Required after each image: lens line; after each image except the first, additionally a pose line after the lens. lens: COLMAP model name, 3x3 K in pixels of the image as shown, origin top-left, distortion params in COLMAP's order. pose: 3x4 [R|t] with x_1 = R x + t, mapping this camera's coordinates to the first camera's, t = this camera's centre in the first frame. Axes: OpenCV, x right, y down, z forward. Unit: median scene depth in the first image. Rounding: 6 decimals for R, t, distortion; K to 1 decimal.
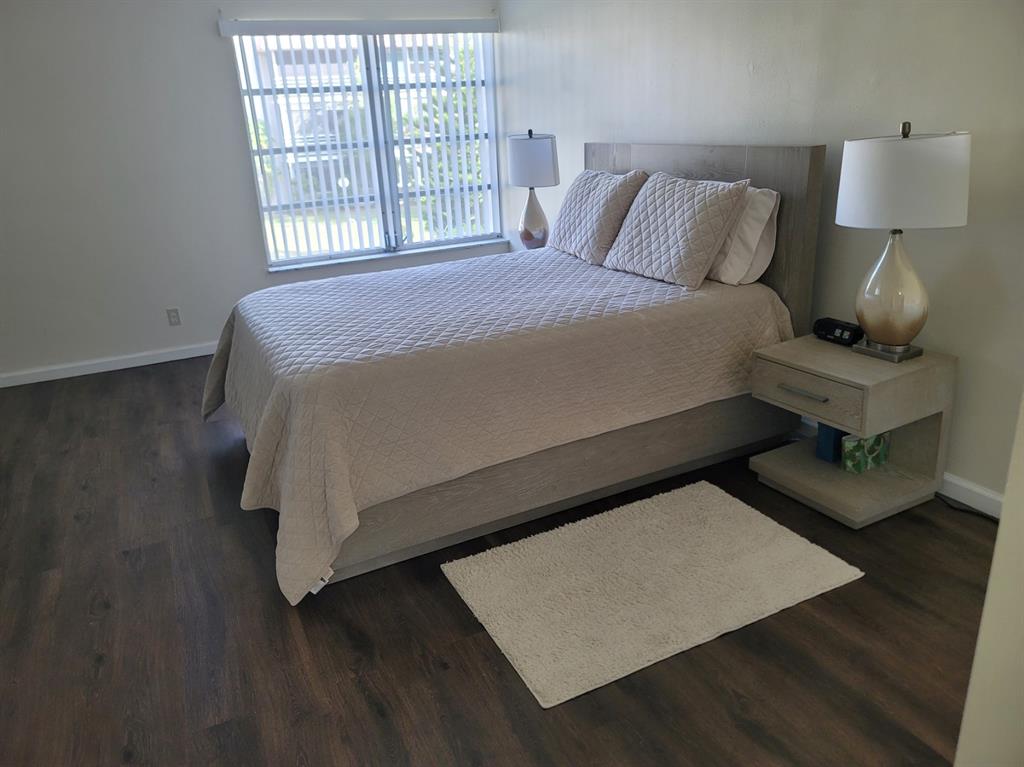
lens RADIAL K [[796.0, 0, 510.6], [0, 796.0, 388.8], [0, 0, 1]] dist [0.007816, -0.002681]
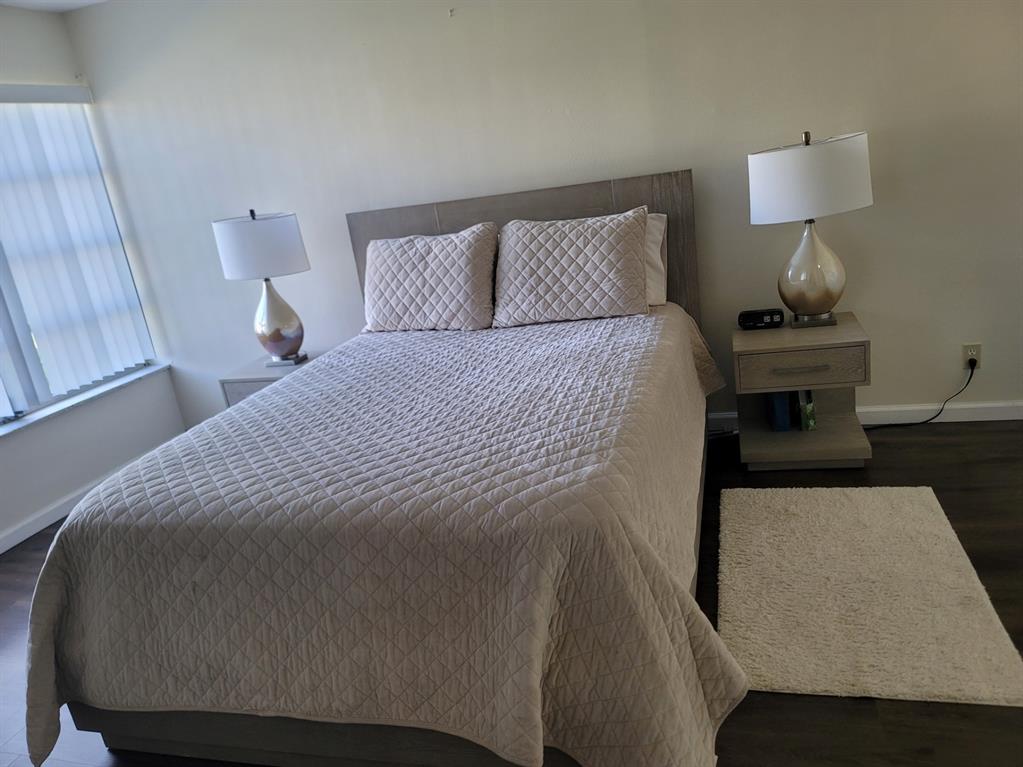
lens RADIAL K [[763.8, 0, 509.9], [0, 763.8, 386.7], [0, 0, 1]] dist [0.039065, -0.000891]
pose [[0.648792, -0.249581, 0.718873, -0.599310], [0.342763, 0.939273, 0.016753, -0.114741], [-0.679399, 0.235534, 0.694939, 0.465229]]
